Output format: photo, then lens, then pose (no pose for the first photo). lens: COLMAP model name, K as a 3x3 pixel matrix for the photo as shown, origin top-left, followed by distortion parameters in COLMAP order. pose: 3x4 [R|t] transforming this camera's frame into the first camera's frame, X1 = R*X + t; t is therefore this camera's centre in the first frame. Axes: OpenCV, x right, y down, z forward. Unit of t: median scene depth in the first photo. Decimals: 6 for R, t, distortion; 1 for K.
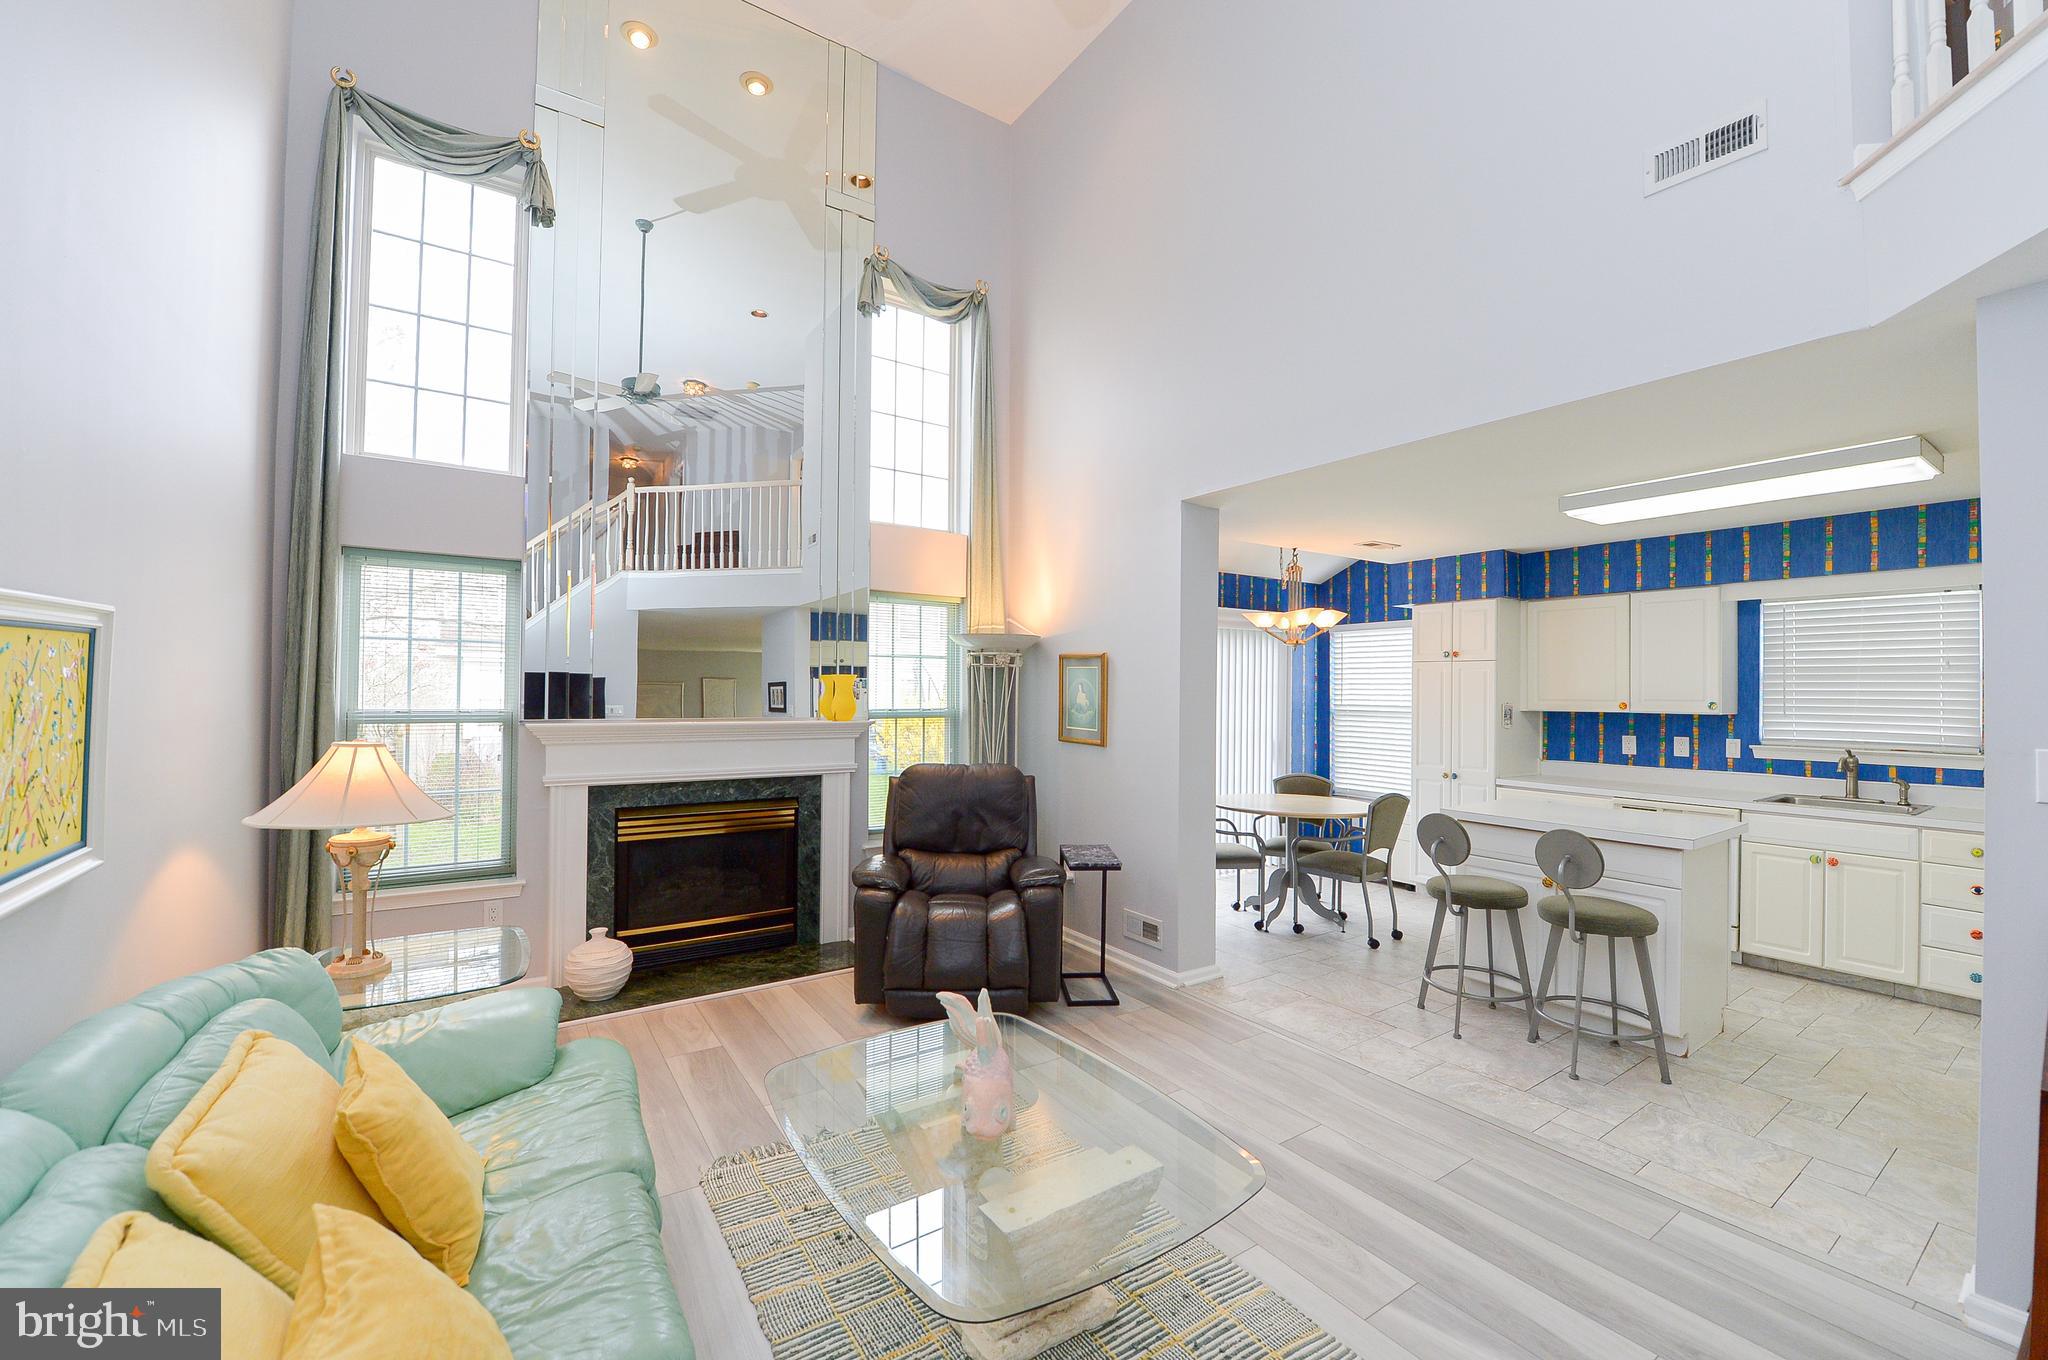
lens RADIAL K [[820.1, 0, 1028.5], [0, 820.1, 684.1], [0, 0, 1]] dist [-0.017479, -0.001103]
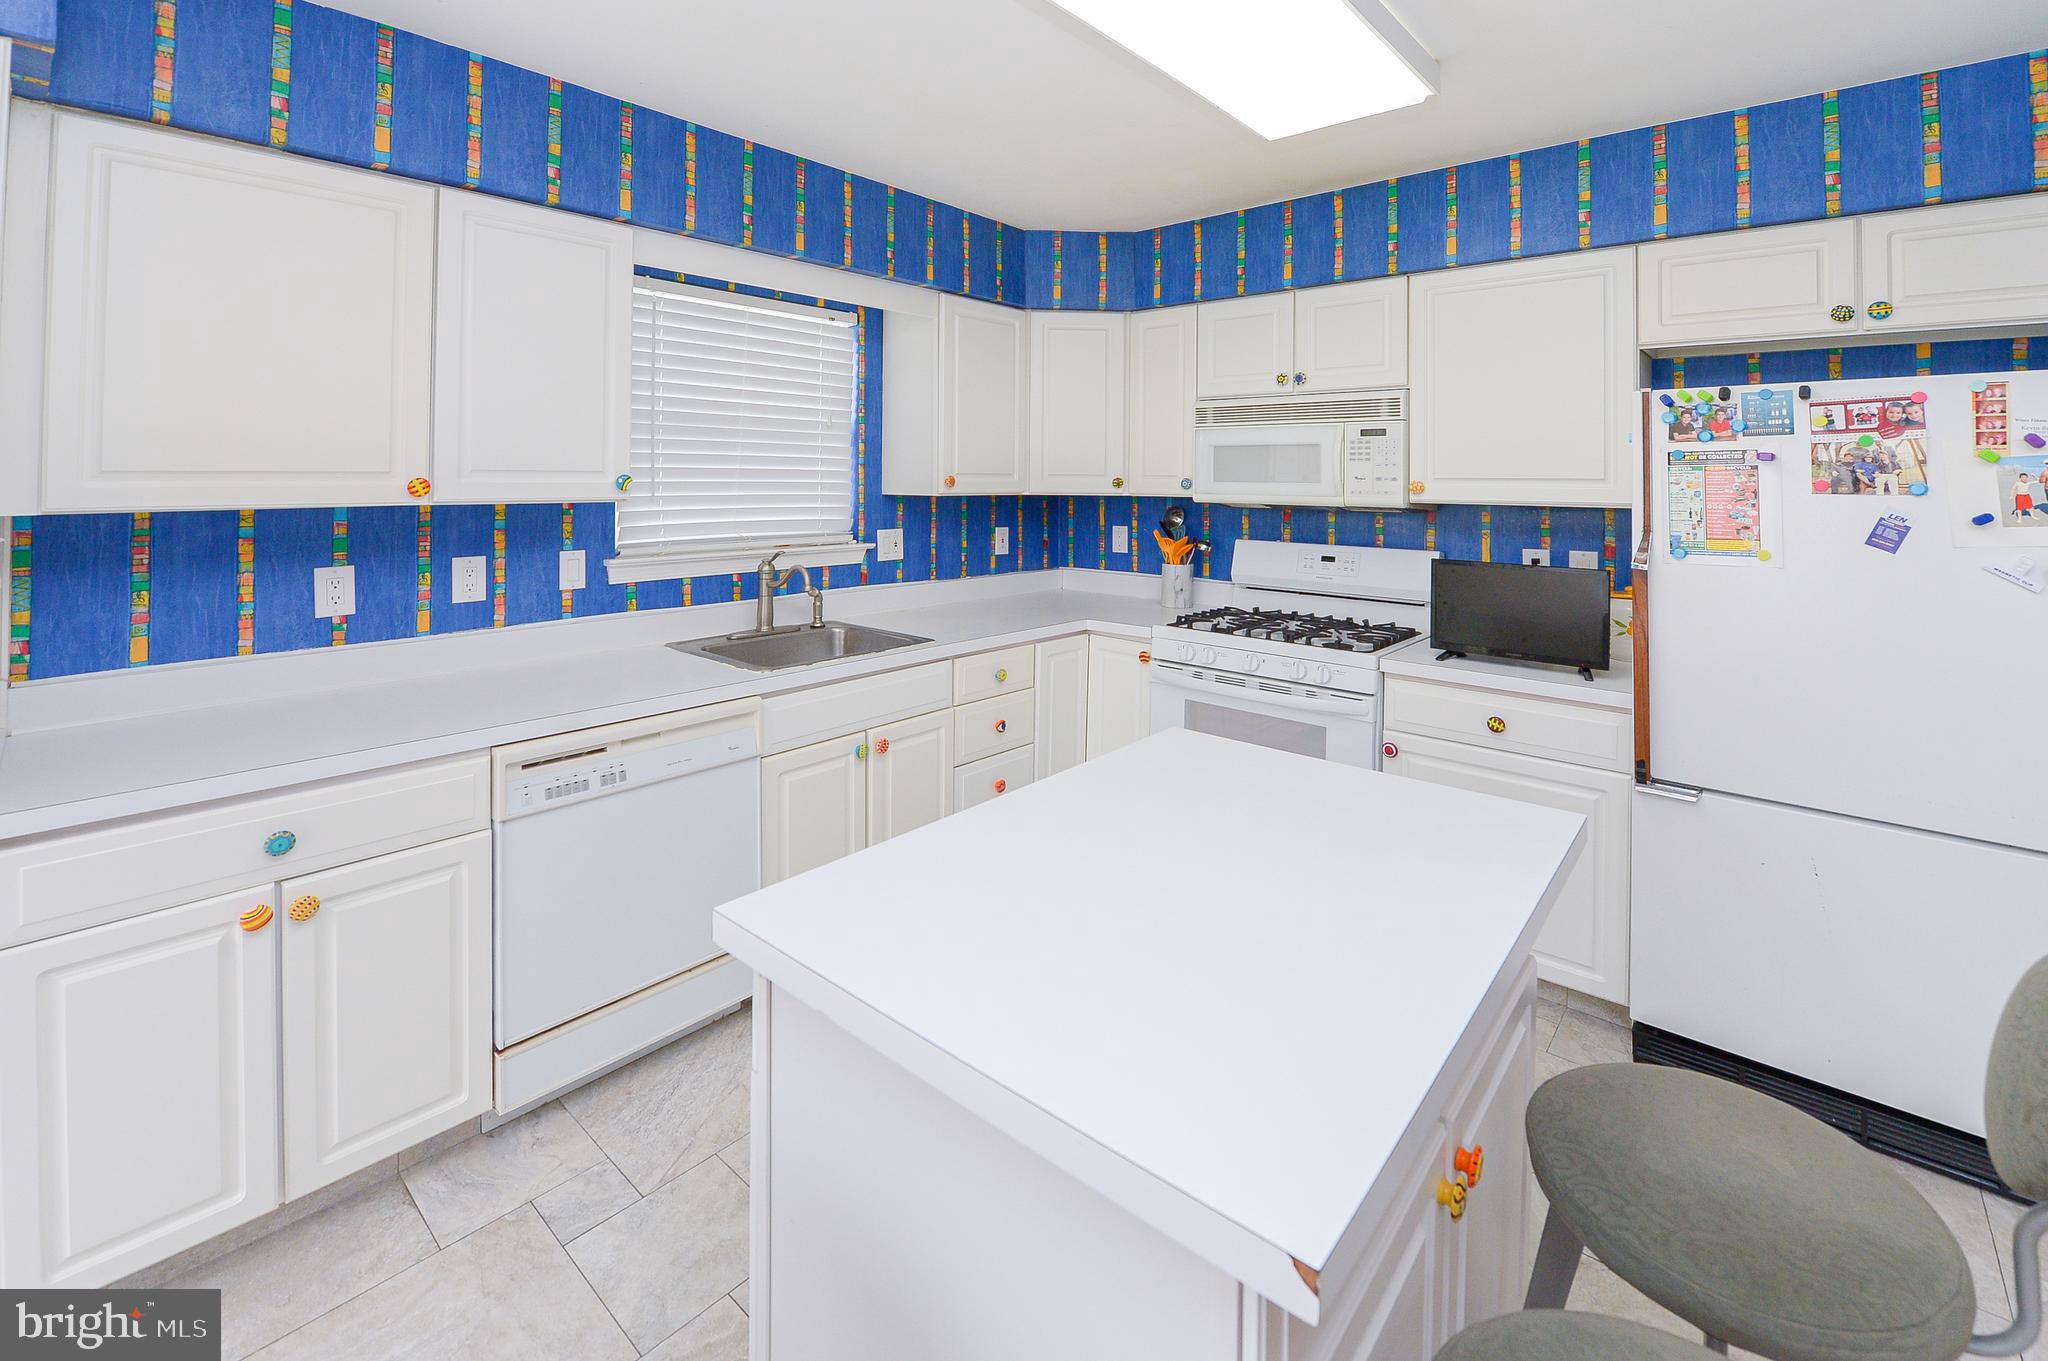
lens RADIAL K [[857.0, 0, 1066.8], [0, 857.0, 474.5], [0, 0, 1]] dist [-0.016014, -0.001701]
pose [[-0.273704, -0.008228, 0.961779, 0.325282], [-0.016767, 0.999852, 0.003782, 0.016334], [-0.961668, -0.015091, -0.273802, 0.931777]]
